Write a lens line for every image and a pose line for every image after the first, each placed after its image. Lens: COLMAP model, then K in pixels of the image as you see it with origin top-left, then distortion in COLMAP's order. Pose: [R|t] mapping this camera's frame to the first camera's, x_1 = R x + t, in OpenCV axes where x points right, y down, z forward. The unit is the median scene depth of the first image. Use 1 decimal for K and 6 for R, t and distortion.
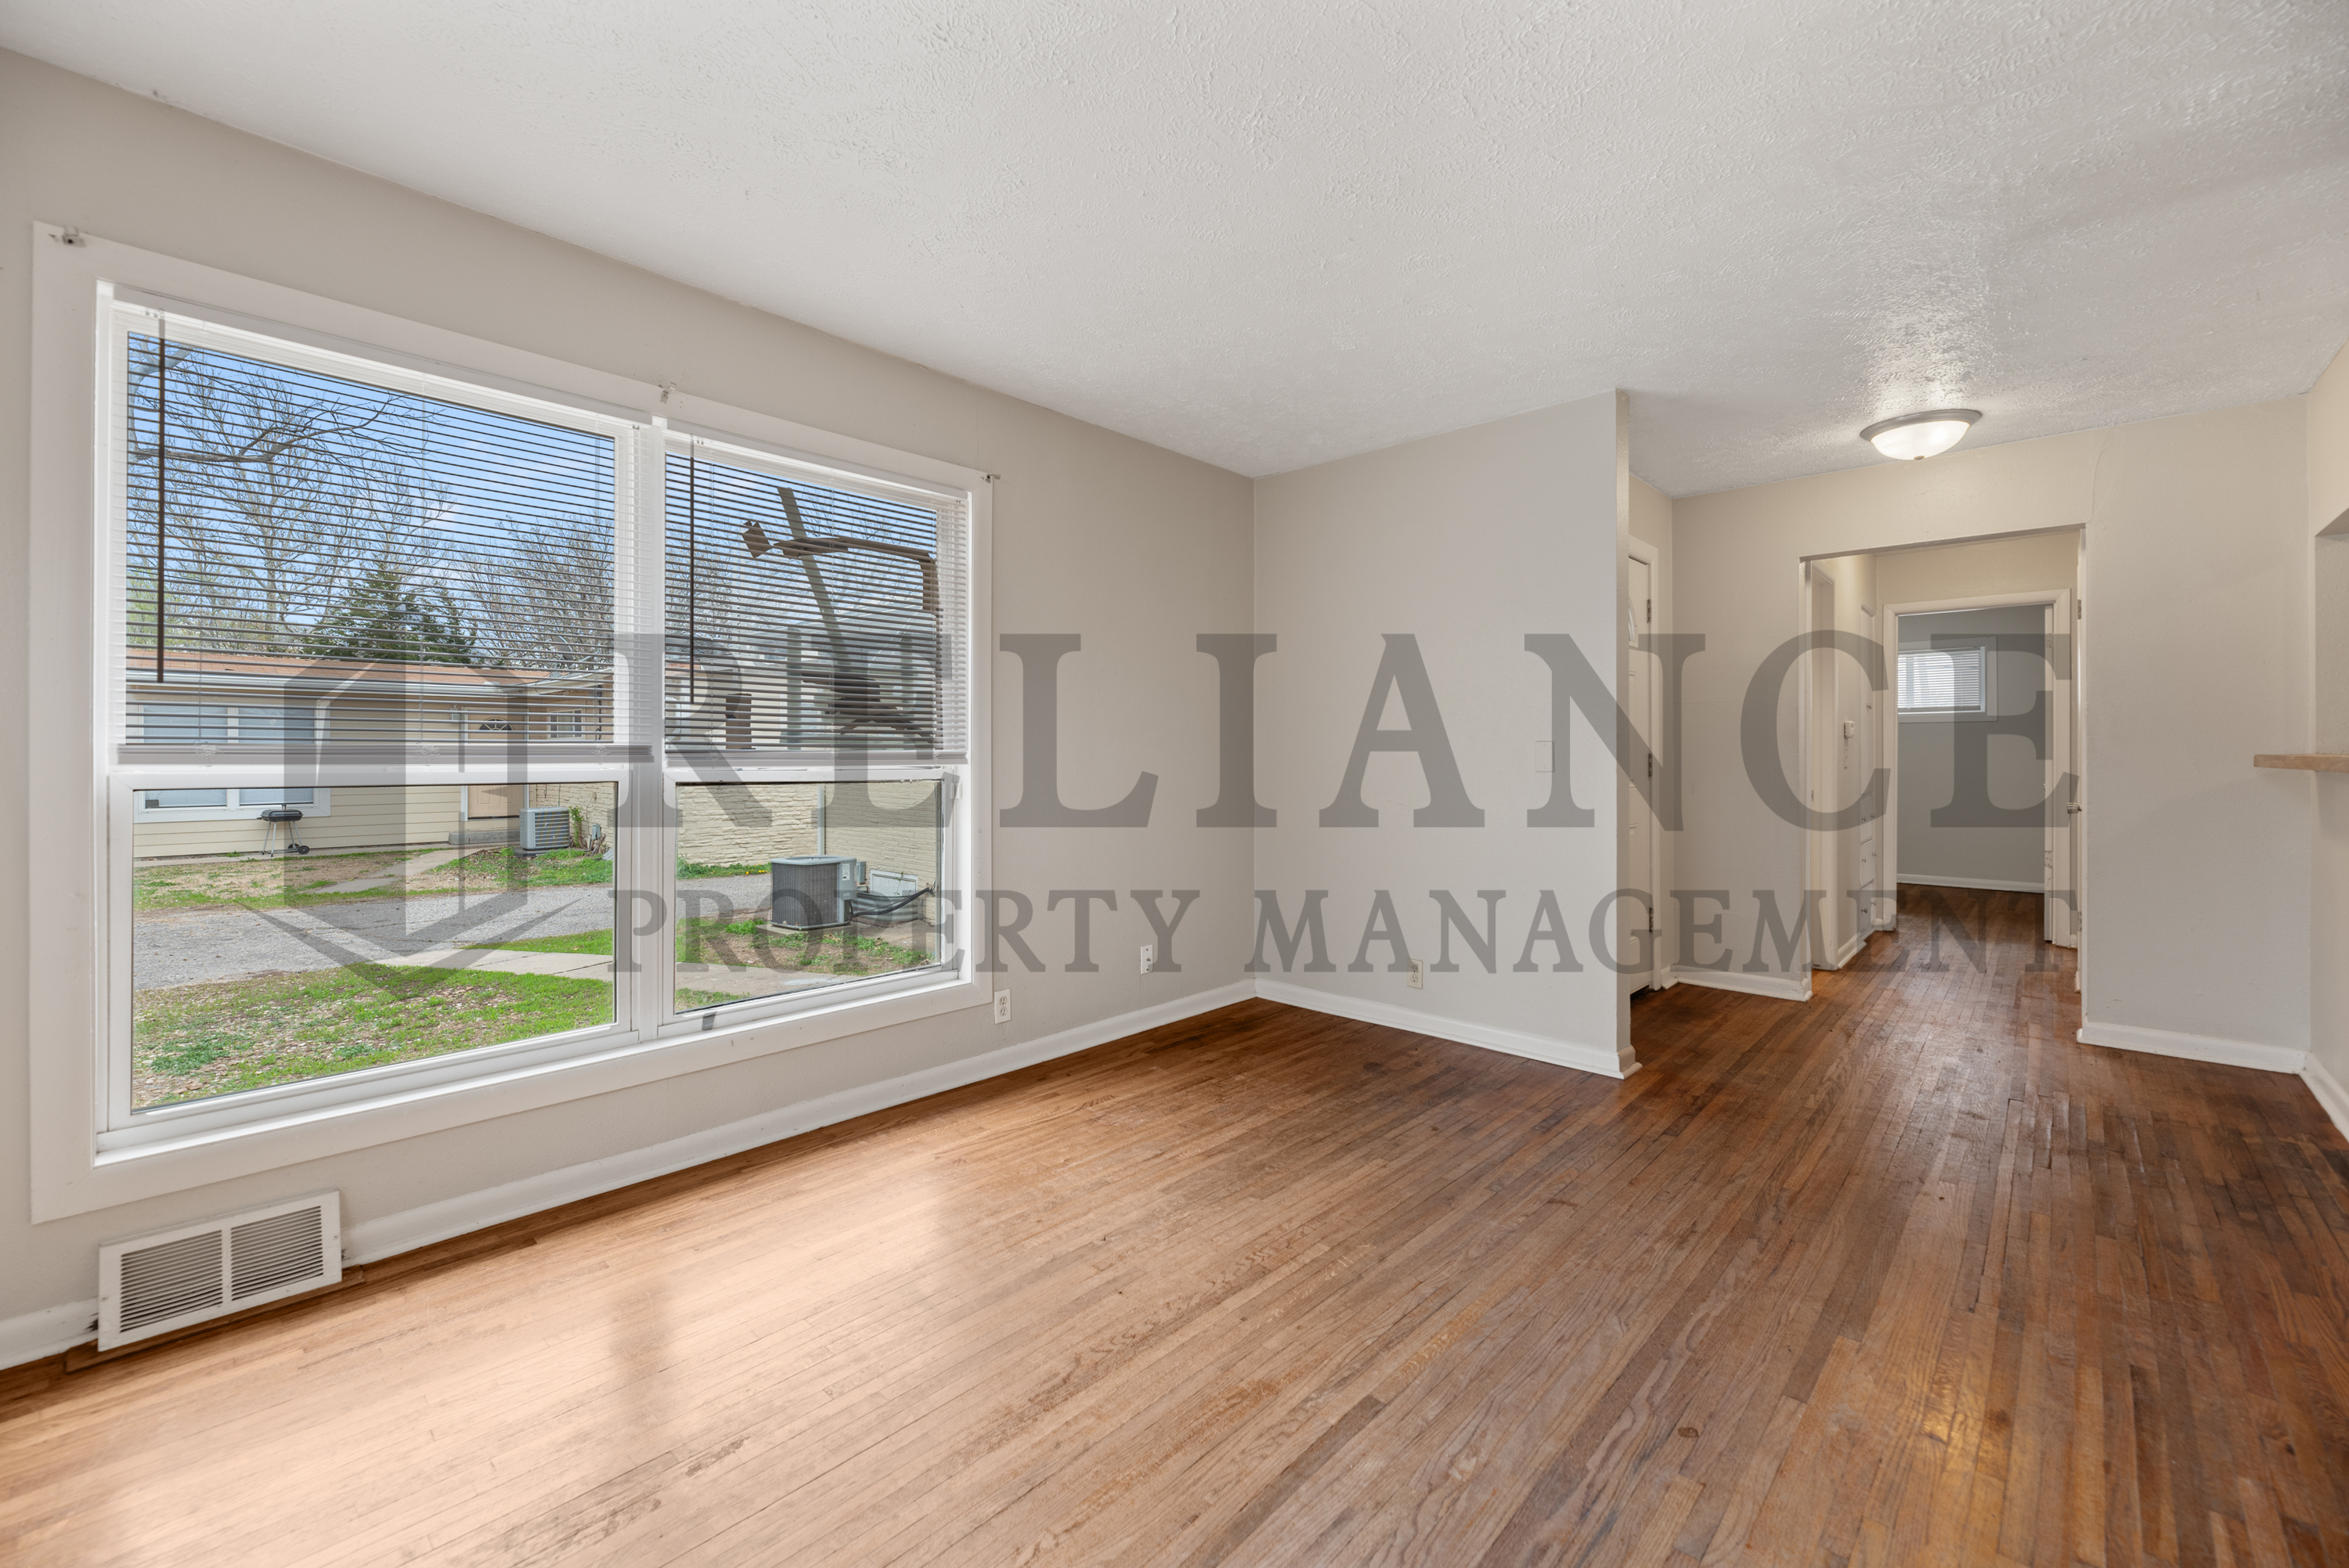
lens RADIAL K [[958.9, 0, 1181.5], [0, 958.9, 761.7], [0, 0, 1]] dist [-0.000085, -0.000327]
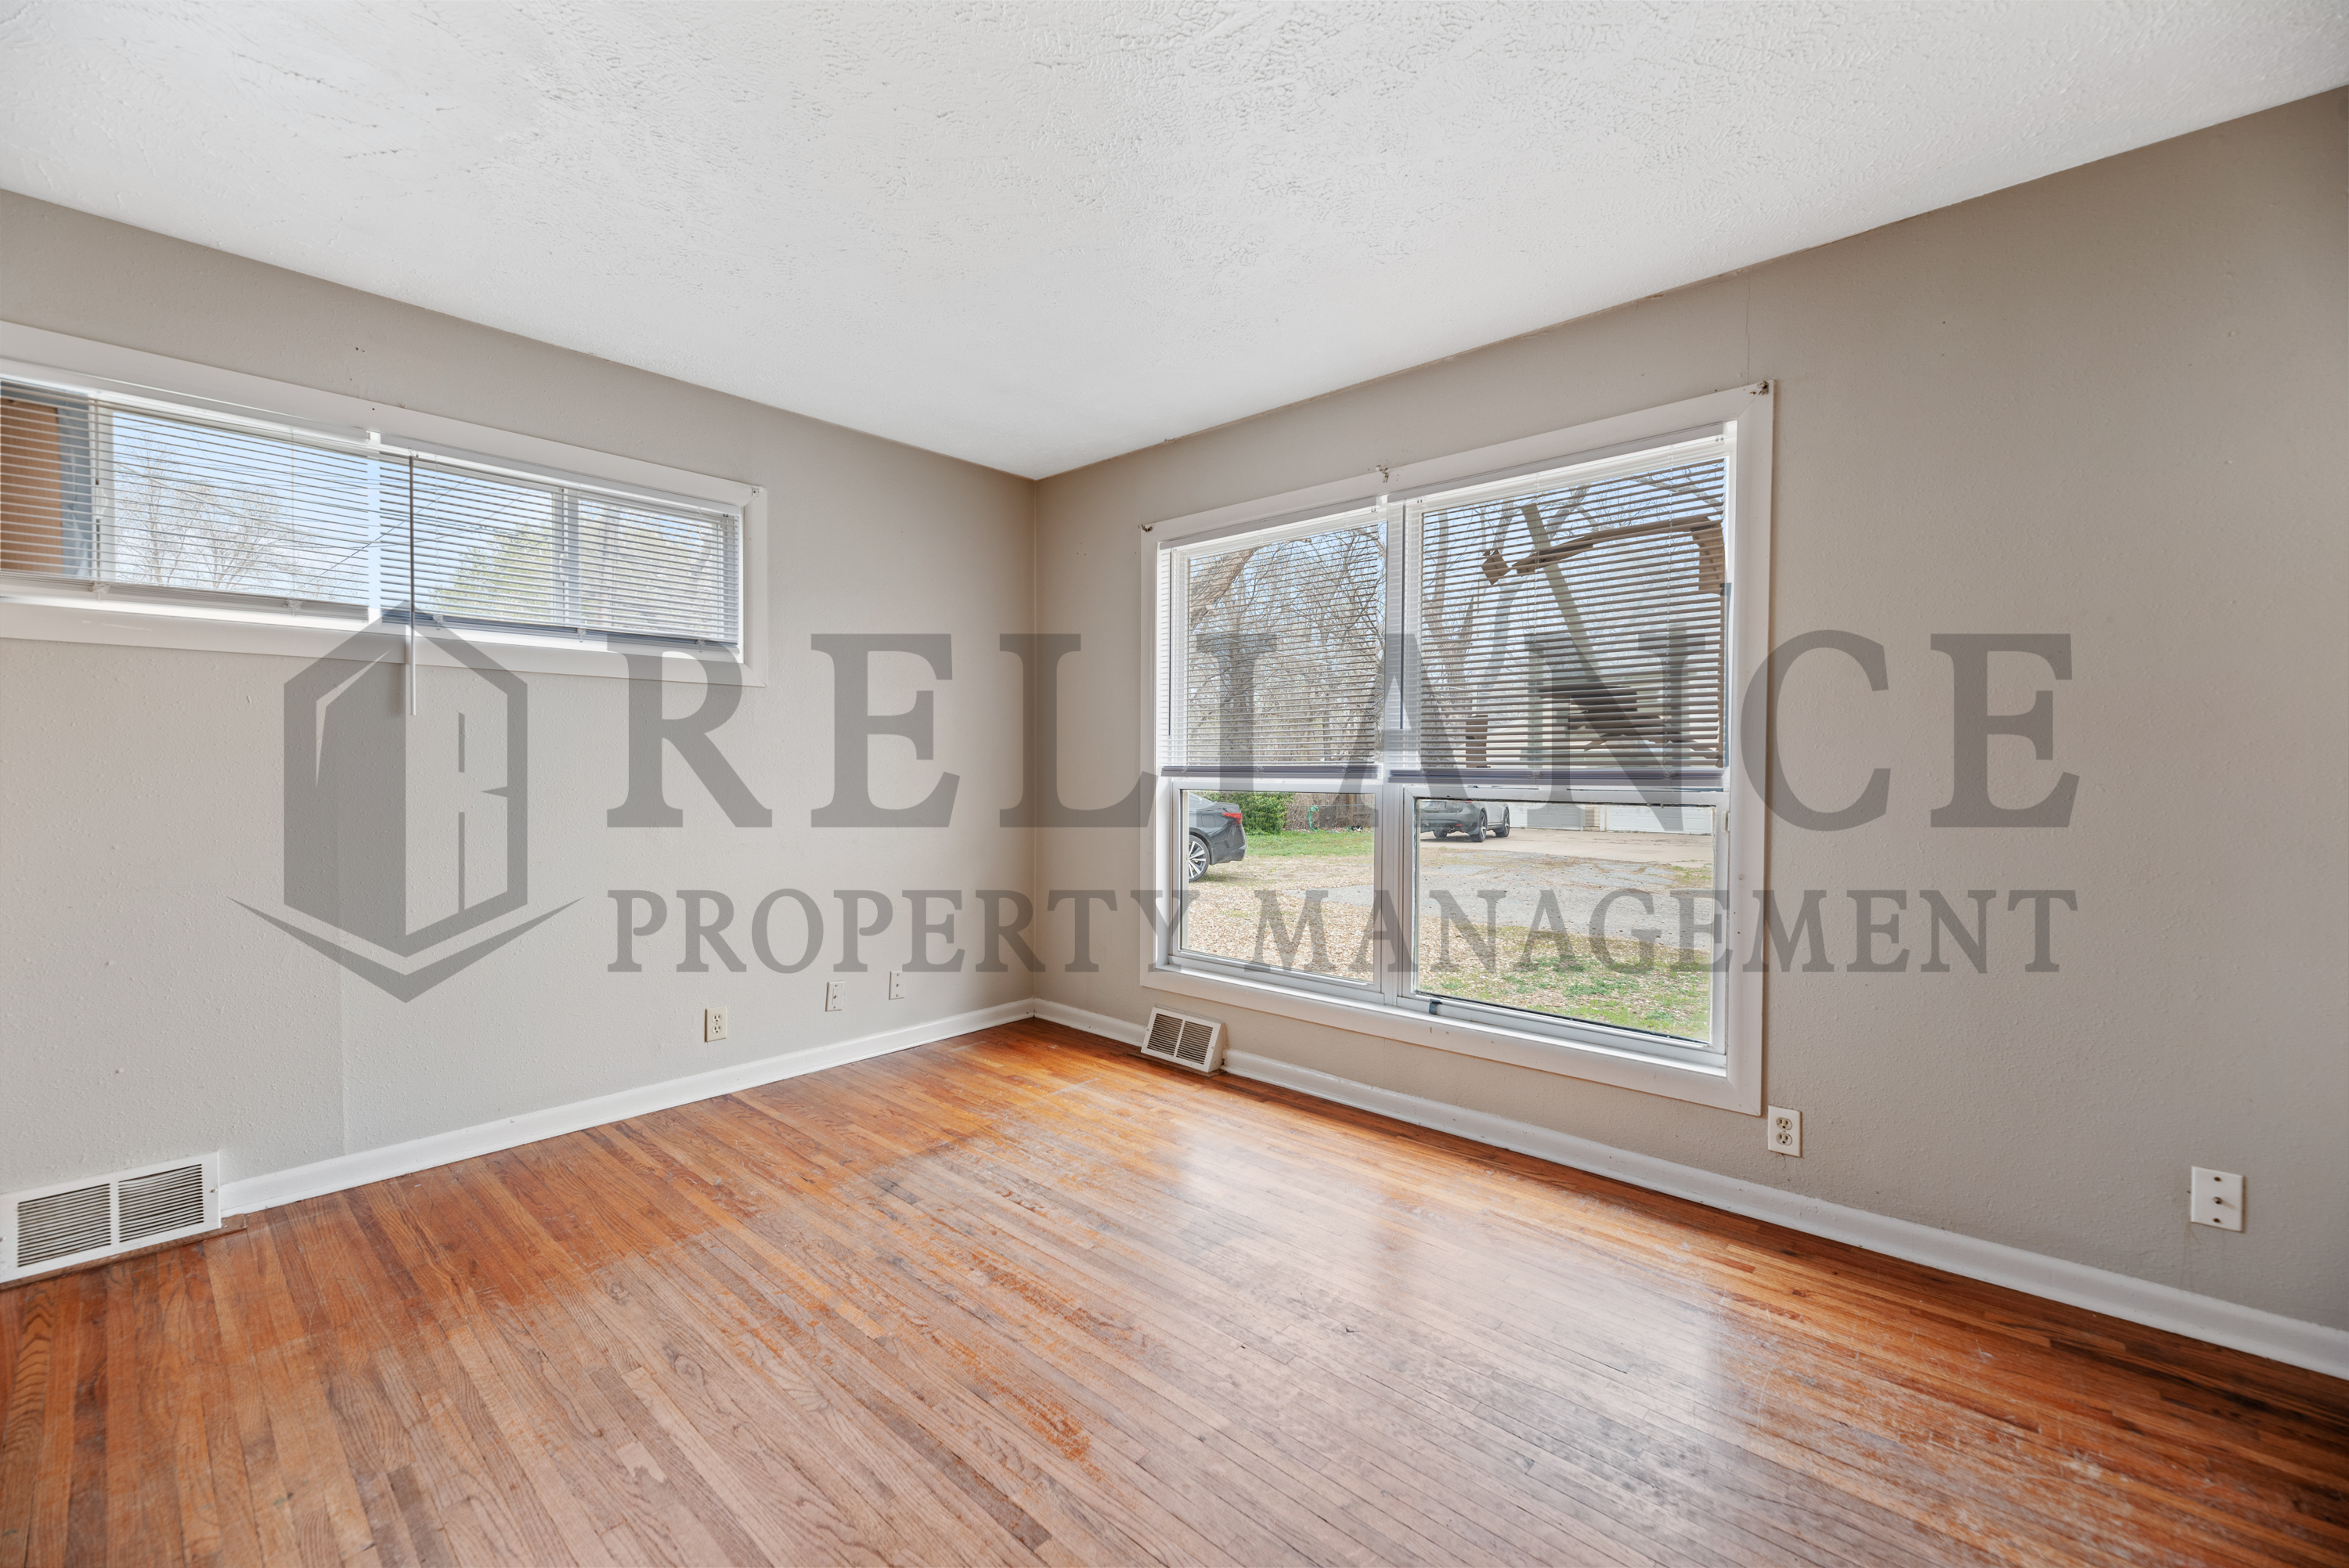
lens RADIAL K [[958.9, 0, 1179.0], [0, 958.9, 787.8], [0, 0, 1]] dist [-0.000085, -0.000327]
pose [[0.007760, 0.015949, -0.999843, 0.612308], [-0.011414, 0.999809, 0.015860, -0.002863], [0.999905, 0.011289, 0.007941, 0.658682]]
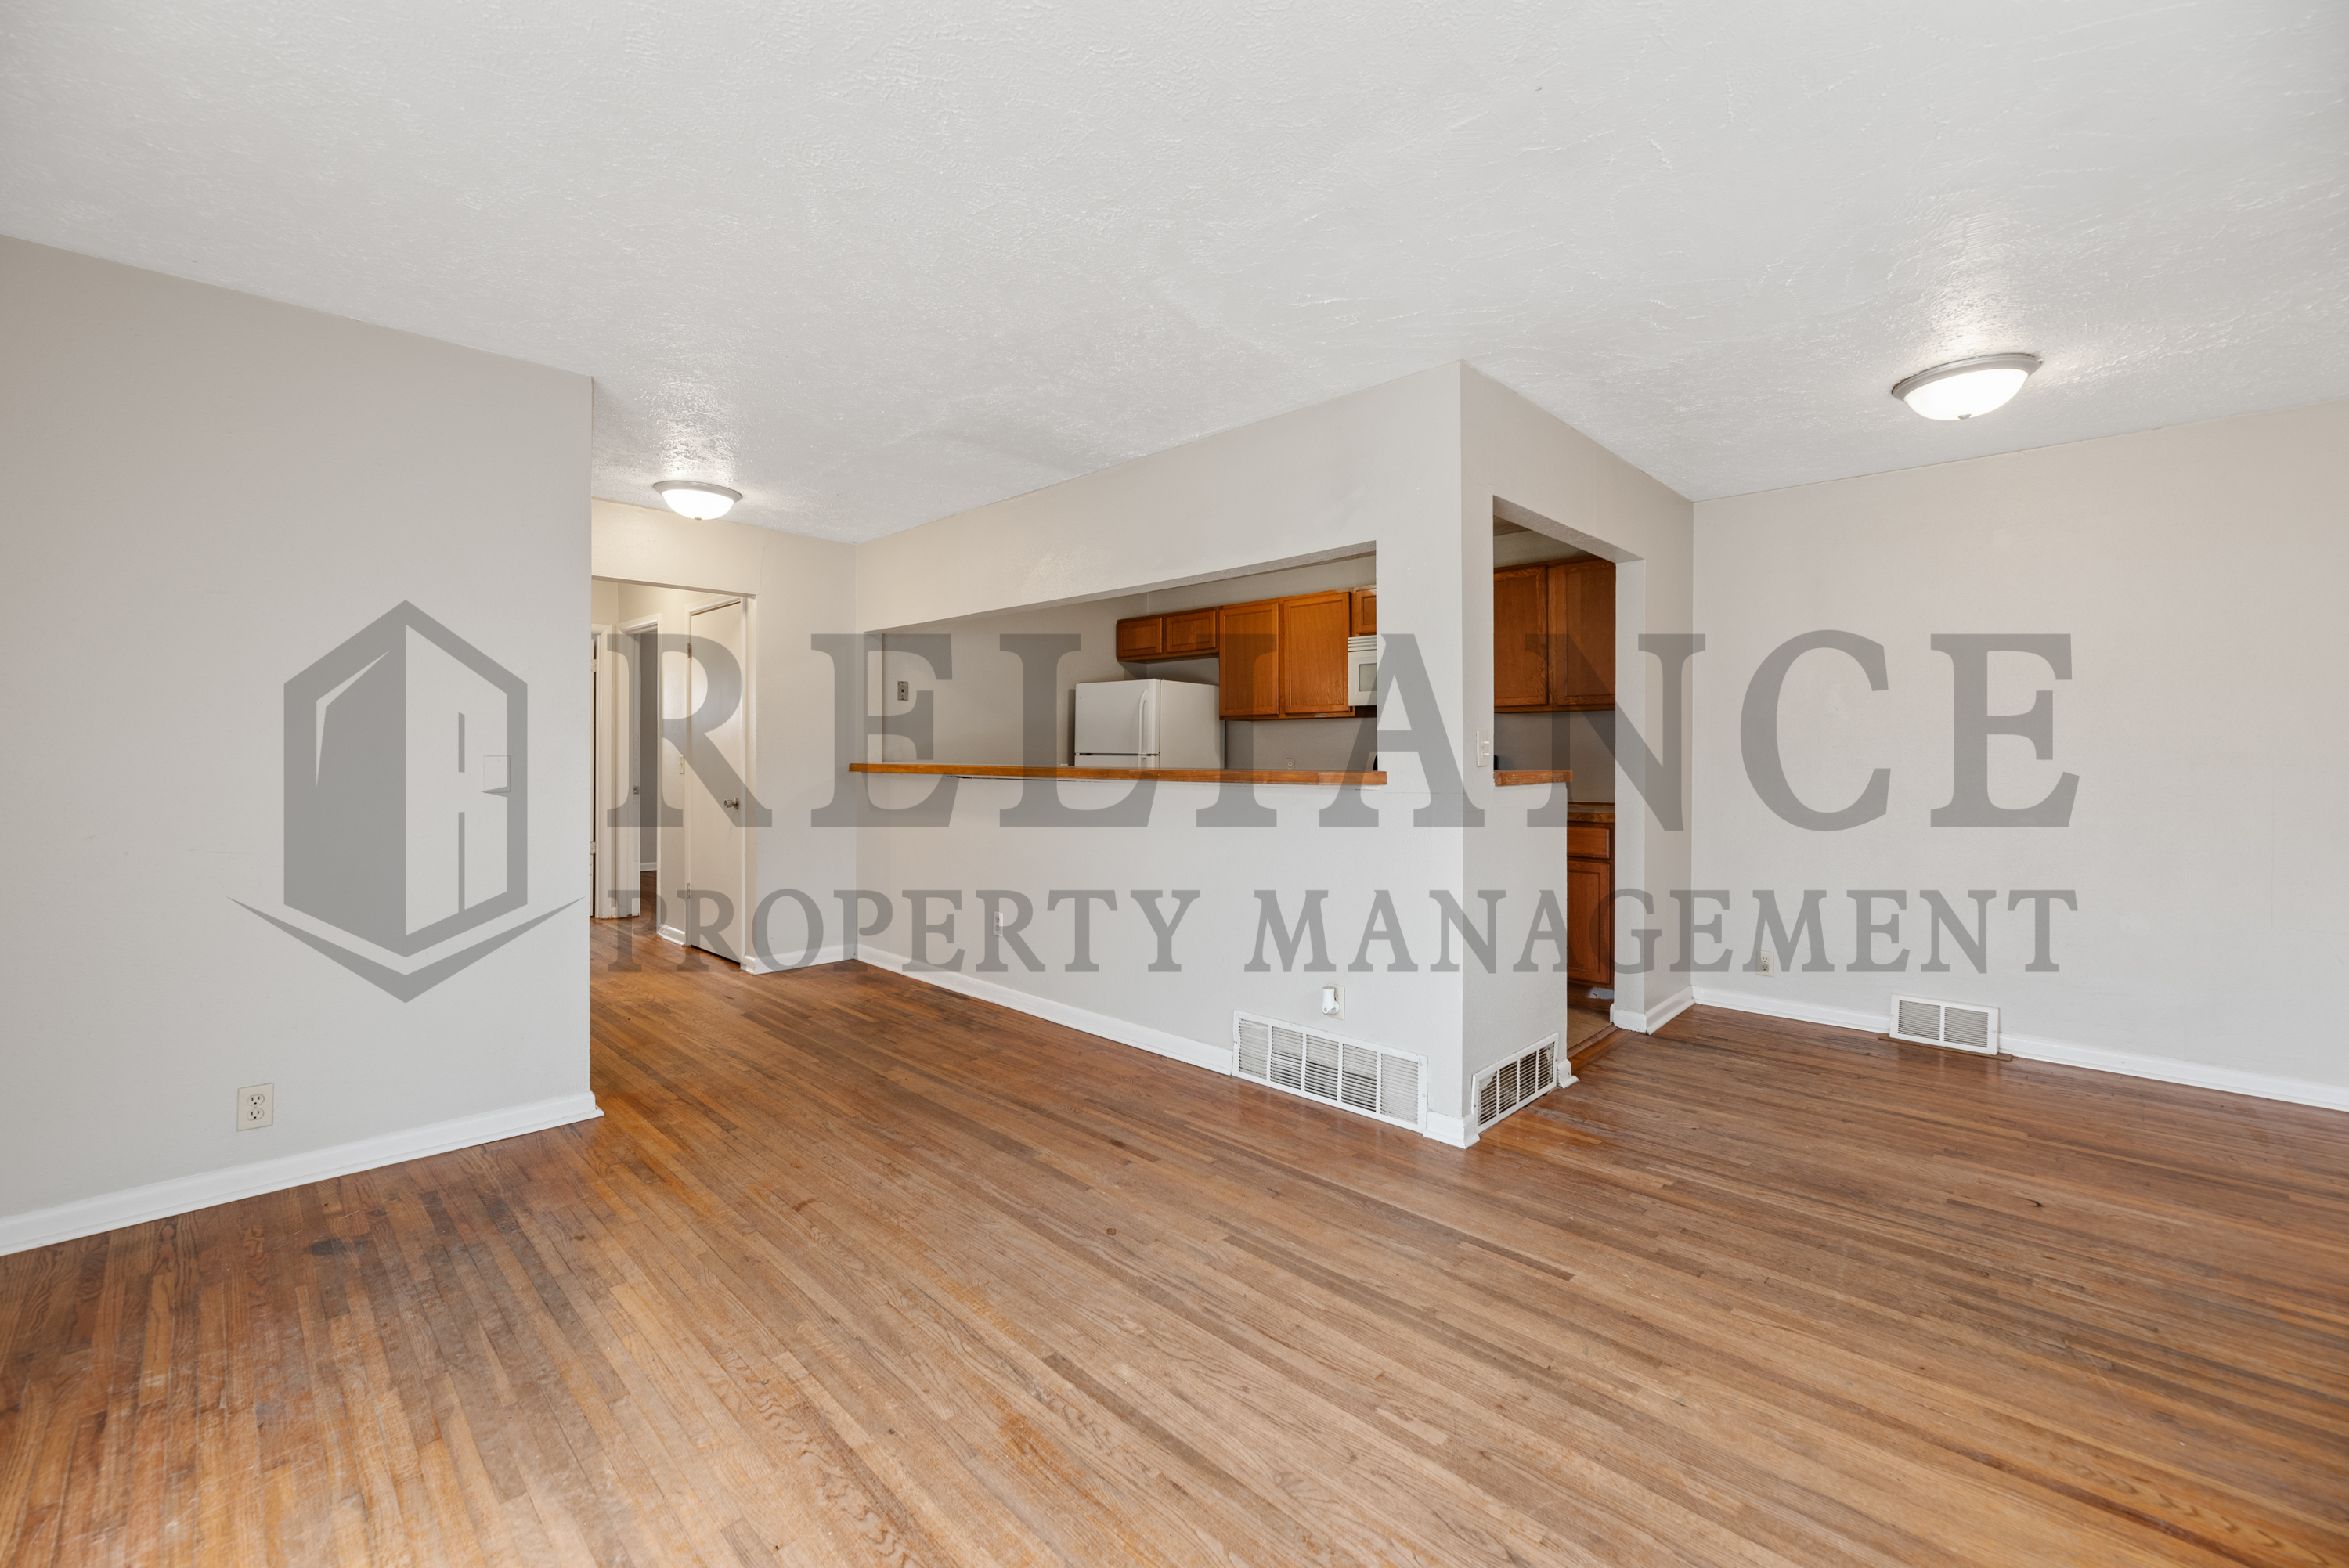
lens RADIAL K [[958.9, 0, 1173.1], [0, 958.9, 745.9], [0, 0, 1]] dist [-0.000085, -0.000327]
pose [[0.034576, 0.008384, 0.999367, -0.548380], [0.005644, 0.999947, -0.008584, -0.023404], [-0.999386, 0.005937, 0.034527, 0.483967]]
